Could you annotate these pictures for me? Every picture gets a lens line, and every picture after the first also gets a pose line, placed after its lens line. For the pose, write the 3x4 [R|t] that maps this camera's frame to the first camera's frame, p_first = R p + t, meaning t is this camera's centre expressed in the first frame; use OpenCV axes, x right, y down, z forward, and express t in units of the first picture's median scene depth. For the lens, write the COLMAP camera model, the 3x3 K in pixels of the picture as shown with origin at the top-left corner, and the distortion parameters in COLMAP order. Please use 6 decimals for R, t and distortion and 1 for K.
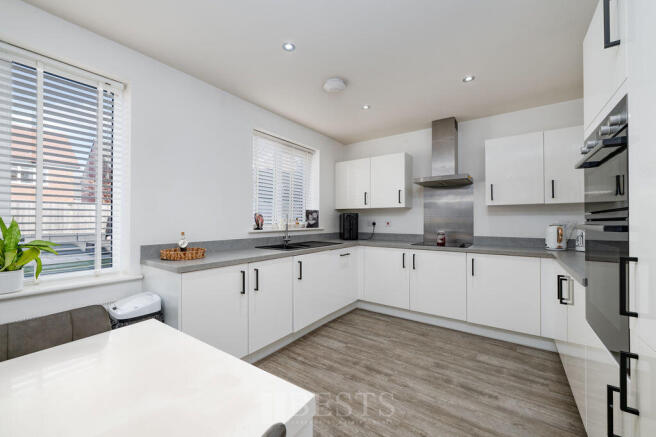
lens RADIAL K [[257.9, 0, 328.0], [0, 257.9, 219.6], [0, 0, 1]] dist [-0.000546, 0.000088]
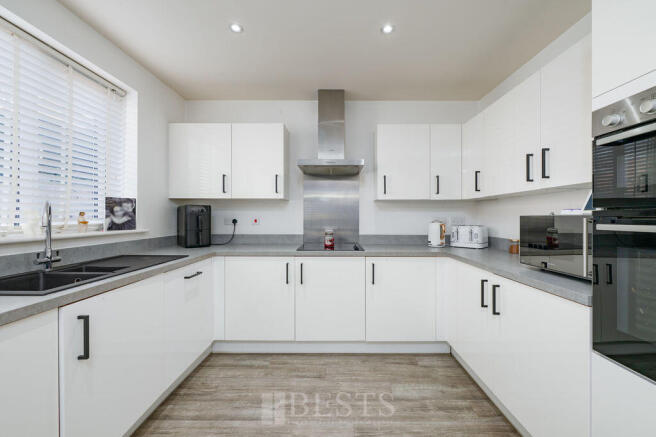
lens RADIAL K [[257.9, 0, 330.3], [0, 257.9, 217.4], [0, 0, 1]] dist [-0.000546, 0.000088]
pose [[0.813659, -0.001613, 0.581340, -0.021080], [-0.003710, 0.999961, 0.007968, -0.000905], [-0.581330, -0.008640, 0.813622, 0.349000]]
